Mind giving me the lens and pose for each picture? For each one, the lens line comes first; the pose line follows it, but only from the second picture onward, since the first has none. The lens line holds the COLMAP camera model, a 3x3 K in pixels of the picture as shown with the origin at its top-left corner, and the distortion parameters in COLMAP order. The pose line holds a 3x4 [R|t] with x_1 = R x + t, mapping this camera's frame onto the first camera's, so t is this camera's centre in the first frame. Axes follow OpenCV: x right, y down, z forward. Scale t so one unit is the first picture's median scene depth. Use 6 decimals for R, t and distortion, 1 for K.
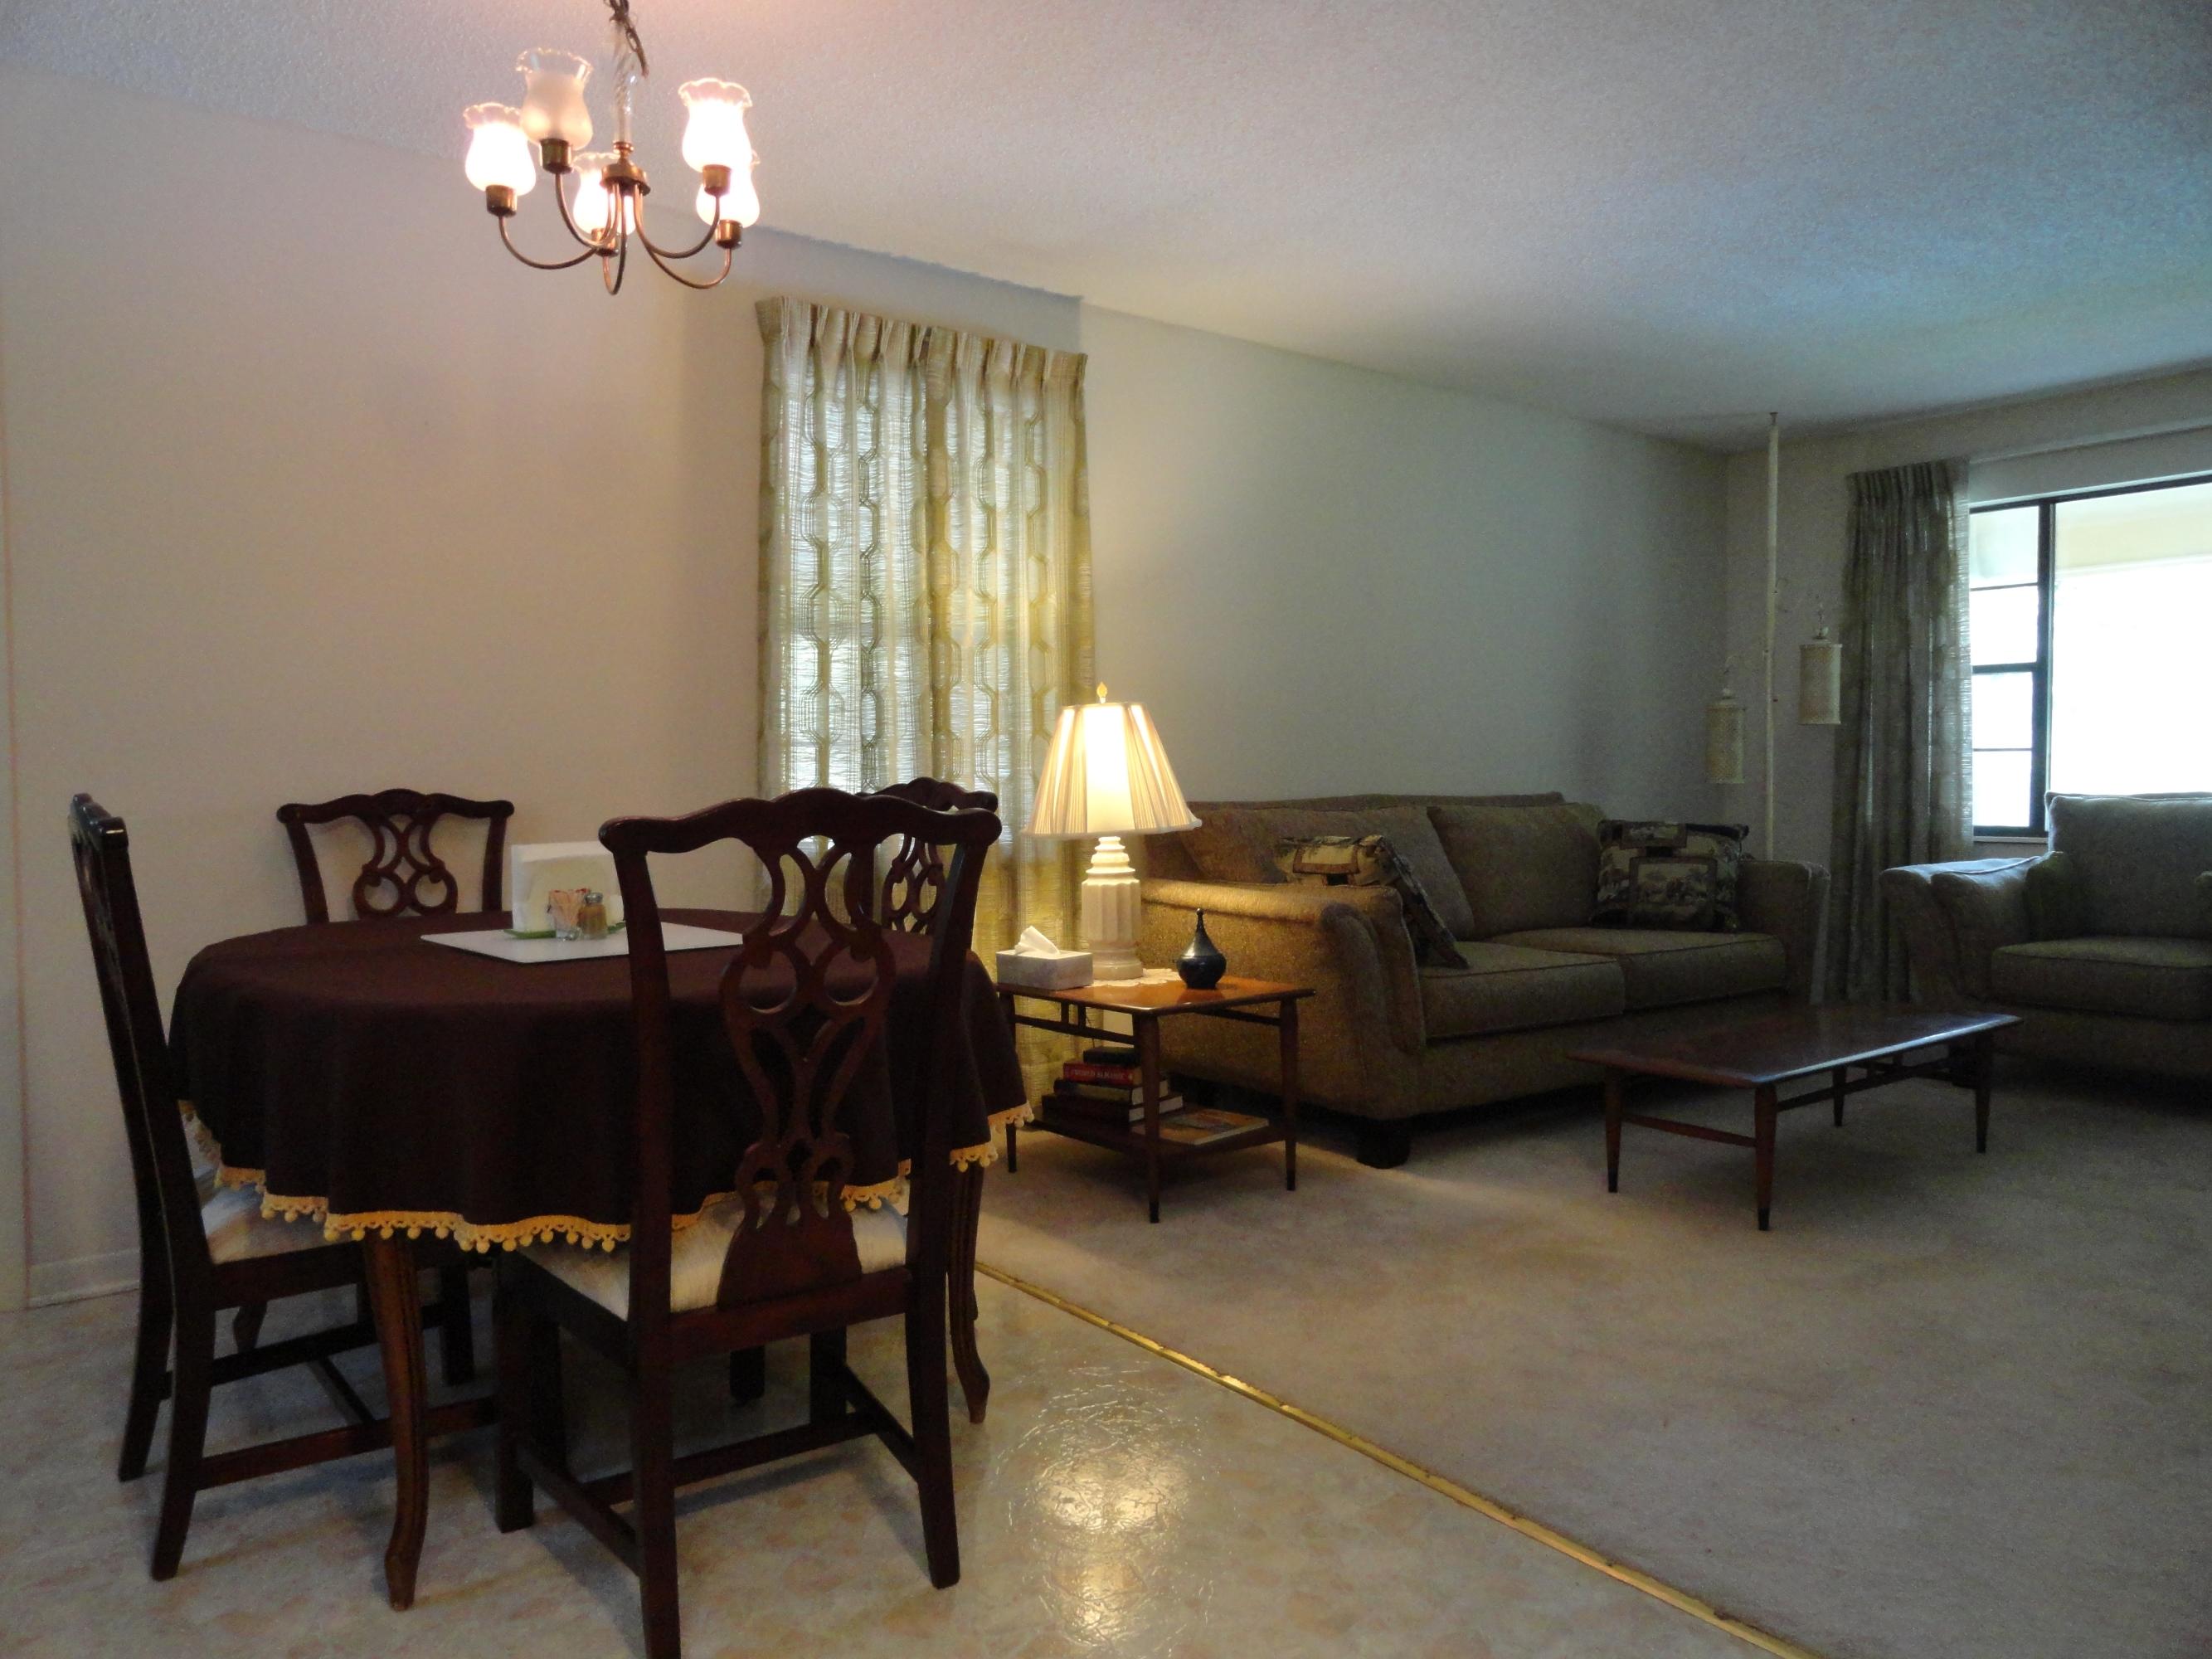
lens RADIAL K [[1510.3, 0, 1107.4], [0, 1510.3, 832.0], [0, 0, 1]] dist [-0.006830, 0.001209]
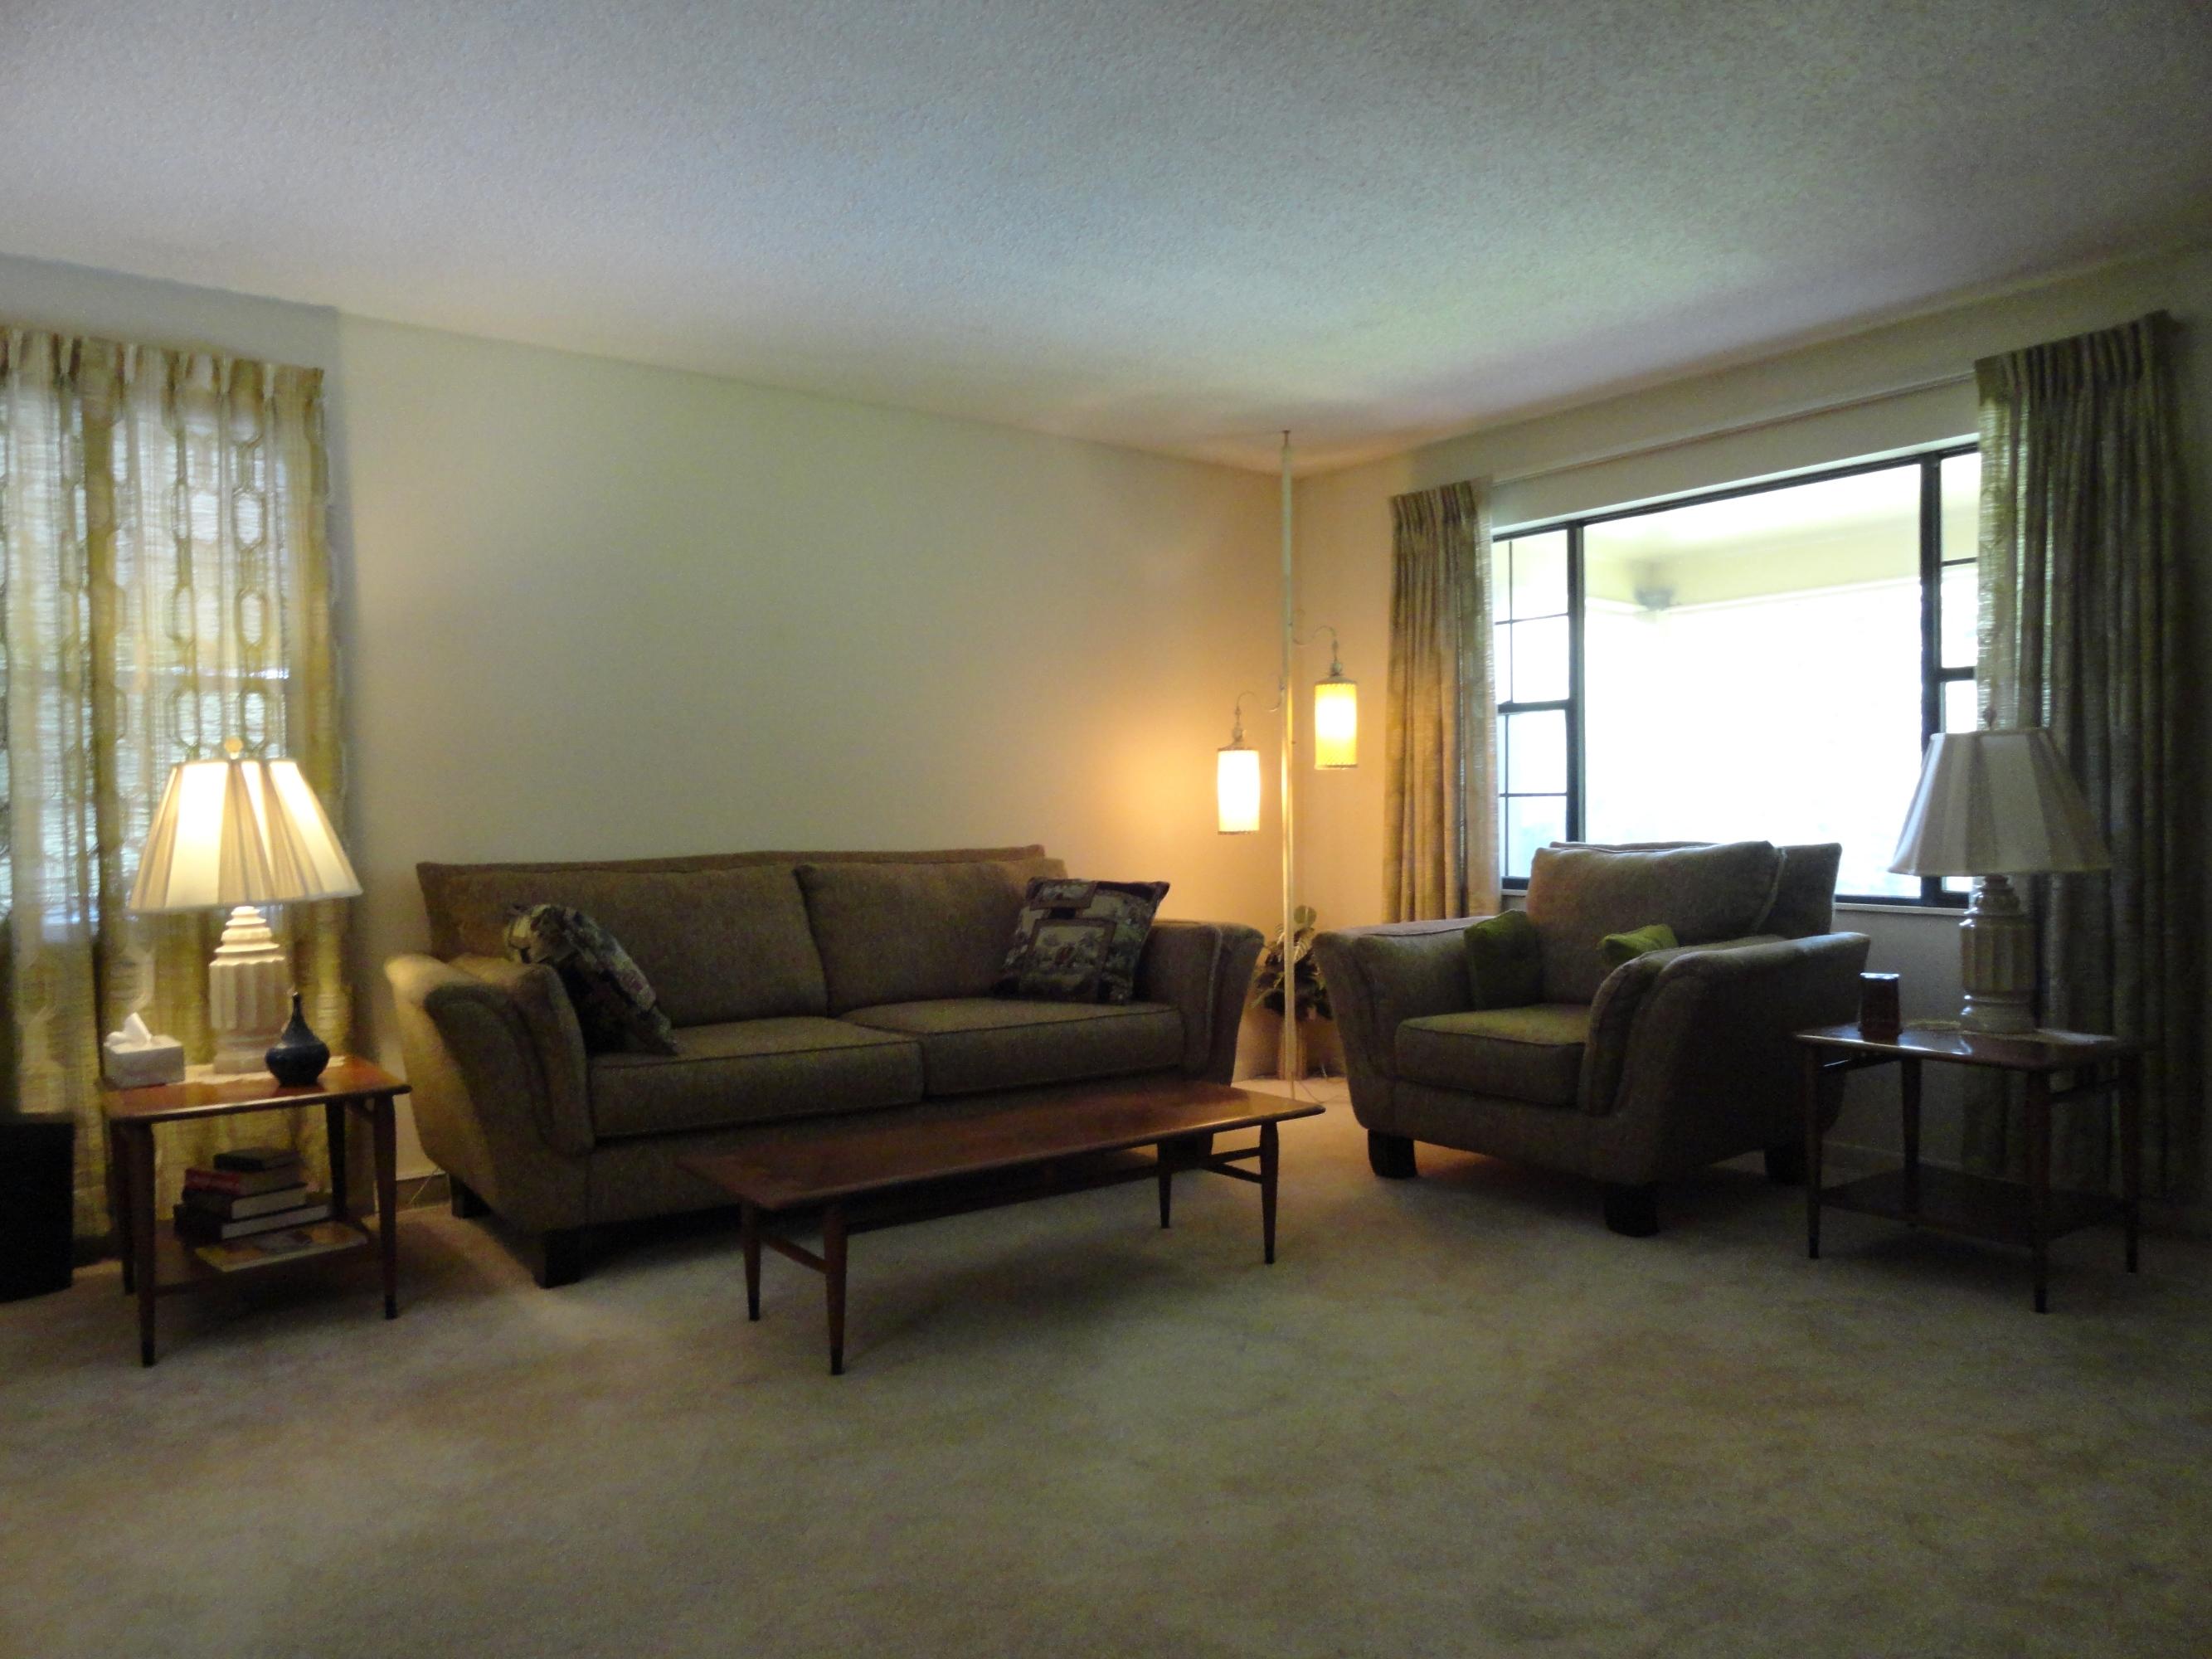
lens RADIAL K [[1510.3, 0, 1103.2], [0, 1510.3, 836.9], [0, 0, 1]] dist [-0.006830, 0.001209]
pose [[0.999963, -0.008244, -0.002271, 0.442160], [0.008190, 0.999704, -0.022930, -0.013124], [0.002460, 0.022910, 0.999735, 0.107888]]
